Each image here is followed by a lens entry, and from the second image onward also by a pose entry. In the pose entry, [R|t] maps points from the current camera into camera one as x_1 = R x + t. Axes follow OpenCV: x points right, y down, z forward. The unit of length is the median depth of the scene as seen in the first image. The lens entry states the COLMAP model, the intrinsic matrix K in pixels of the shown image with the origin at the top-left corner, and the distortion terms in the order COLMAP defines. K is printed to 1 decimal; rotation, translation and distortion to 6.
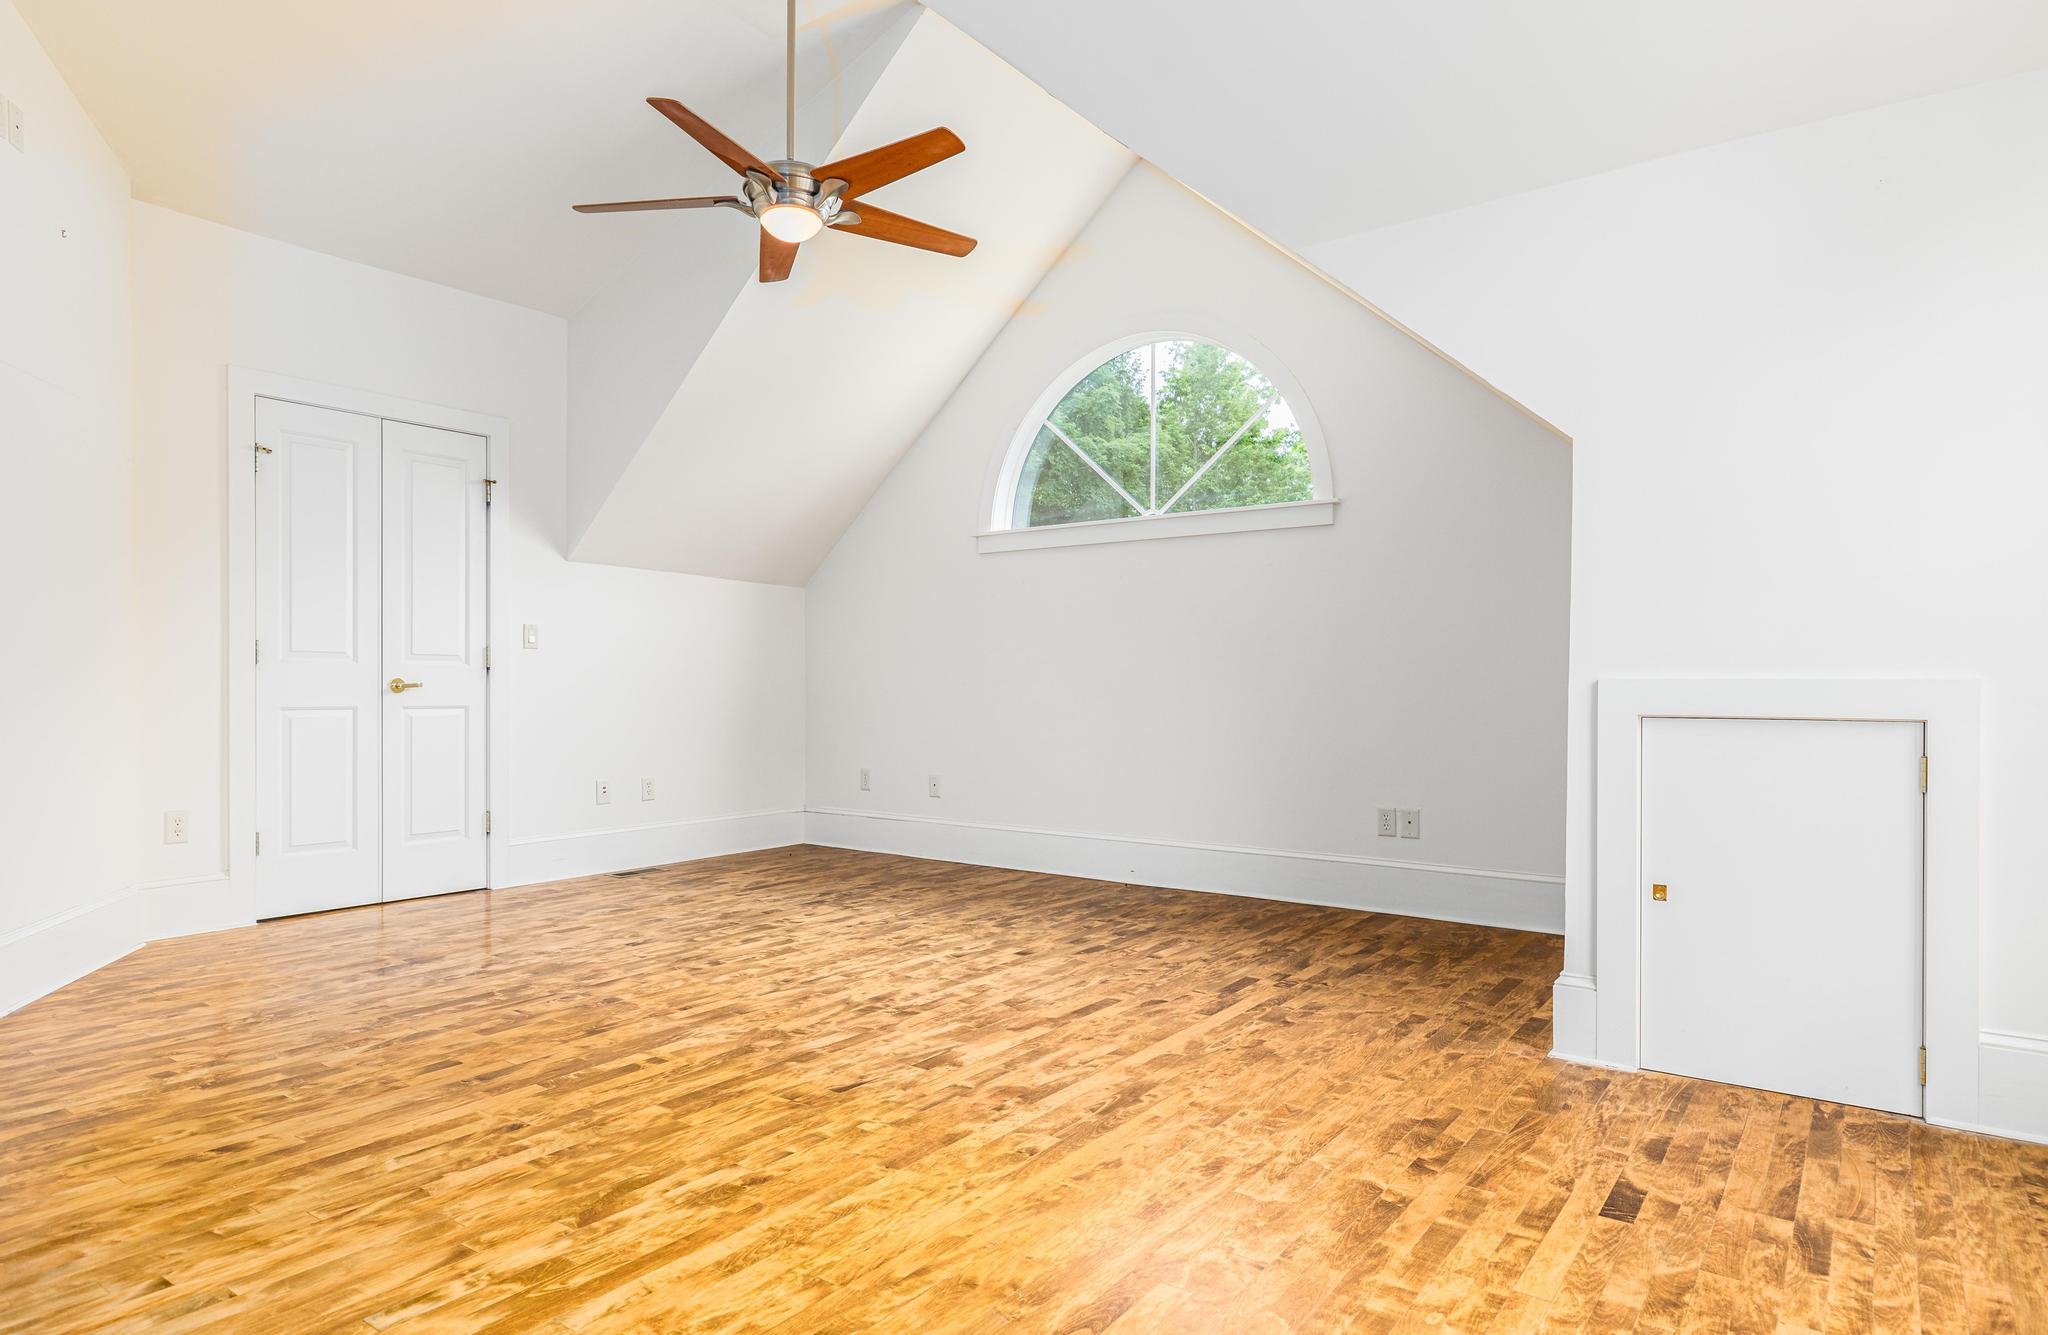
lens RADIAL K [[1183.1, 0, 1026.5], [0, 1183.1, 671.8], [0, 0, 1]] dist [0.004194, -0.000408]
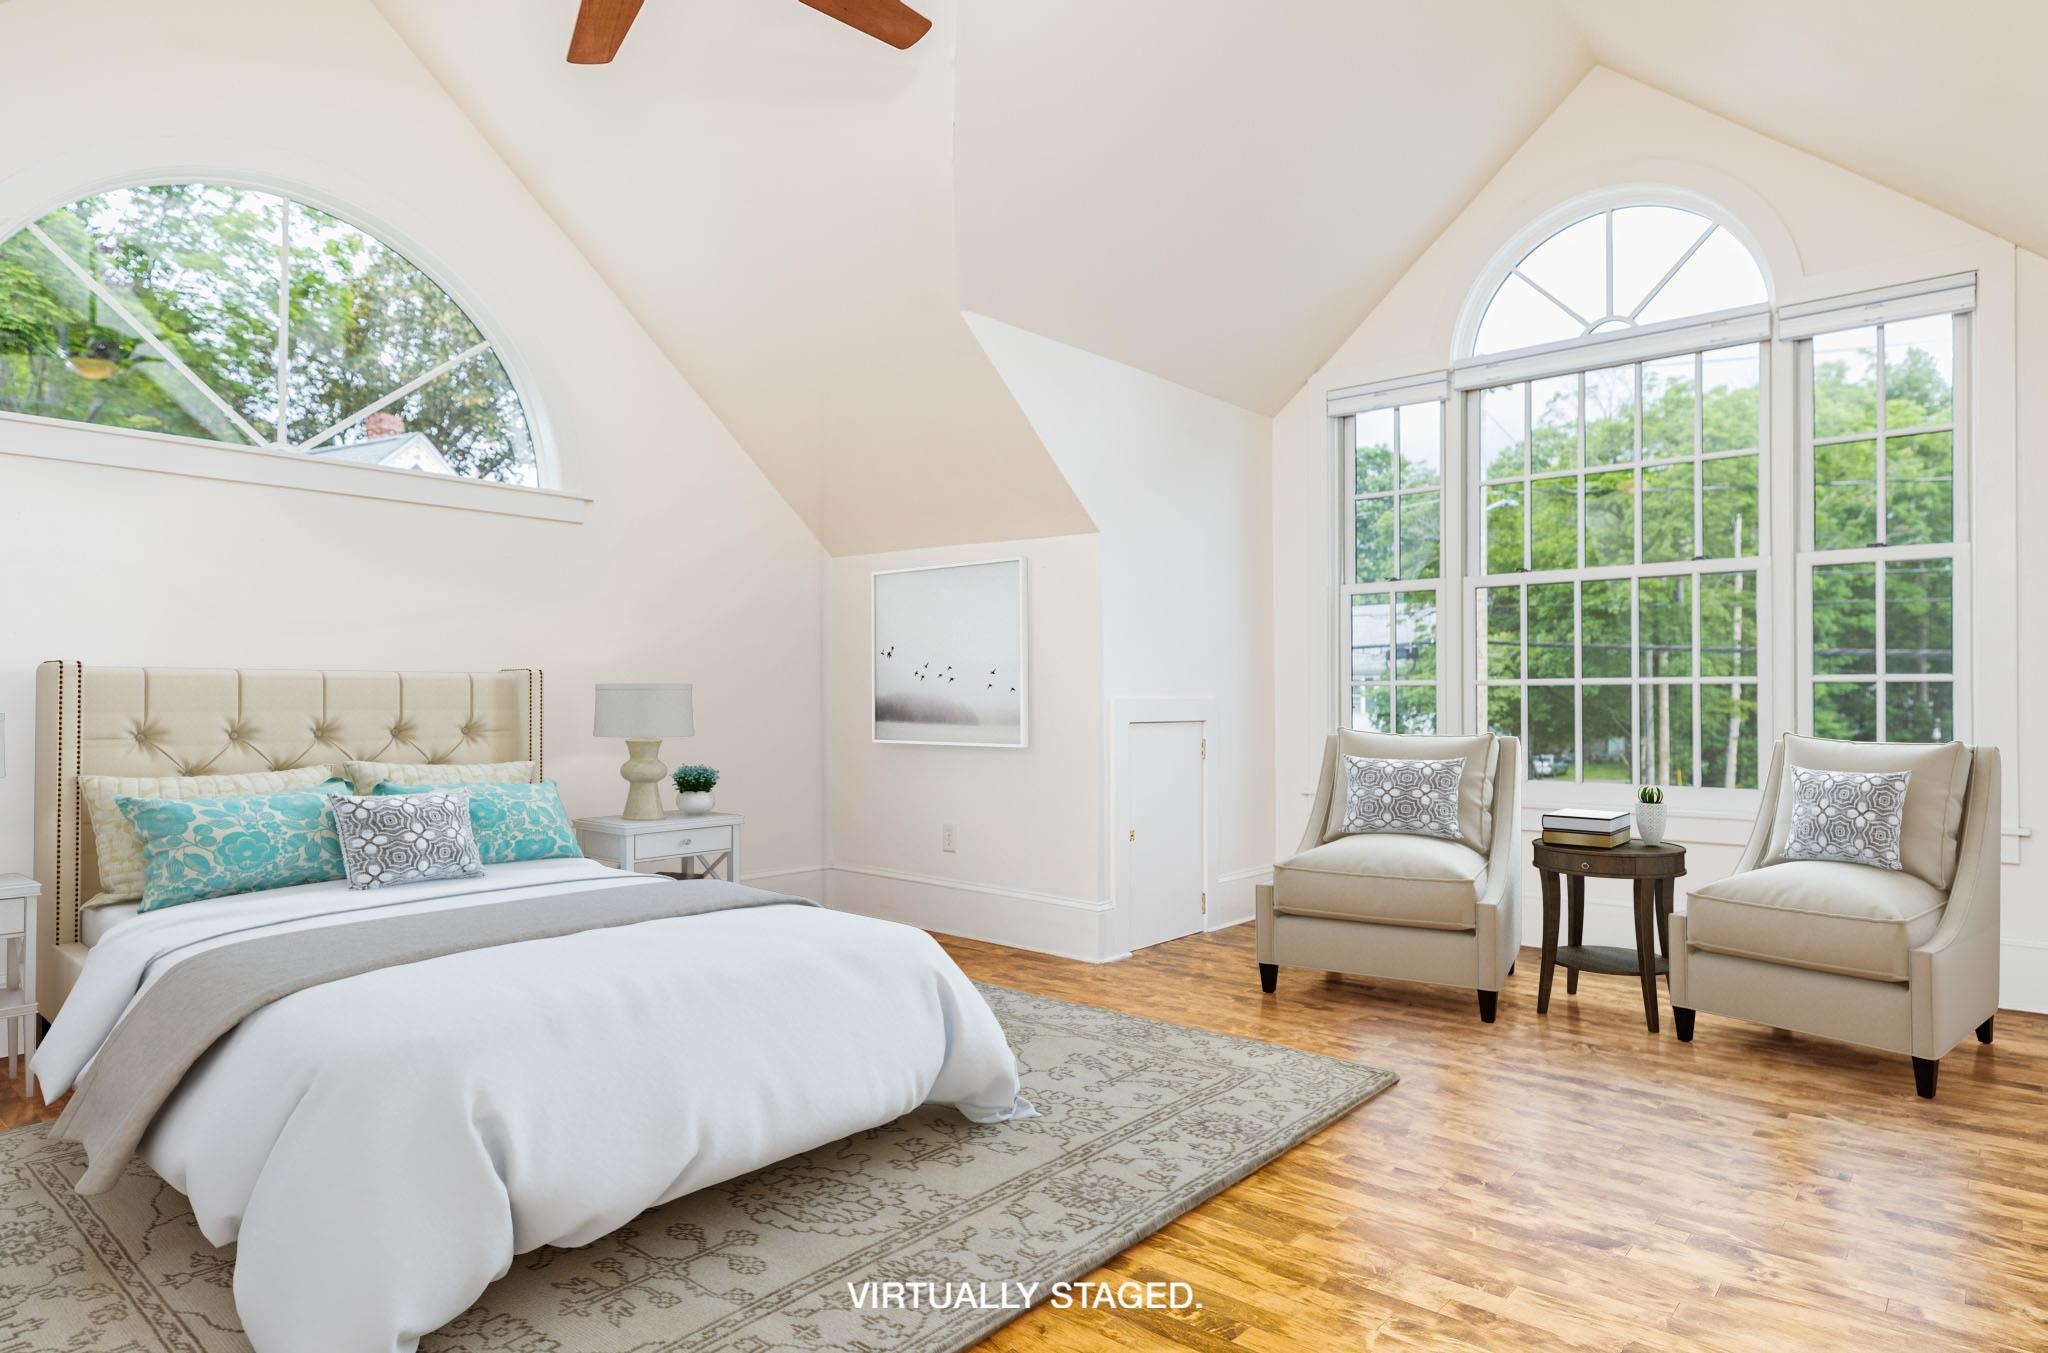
lens RADIAL K [[1165.2, 0, 1024.9], [0, 1165.2, 687.6], [0, 0, 1]] dist [0.004459, 0.000285]
pose [[0.073172, 0.011455, 0.997254, -1.291590], [-0.011639, 0.999876, -0.010631, 0.010181], [-0.997251, -0.010829, 0.073296, 1.319351]]
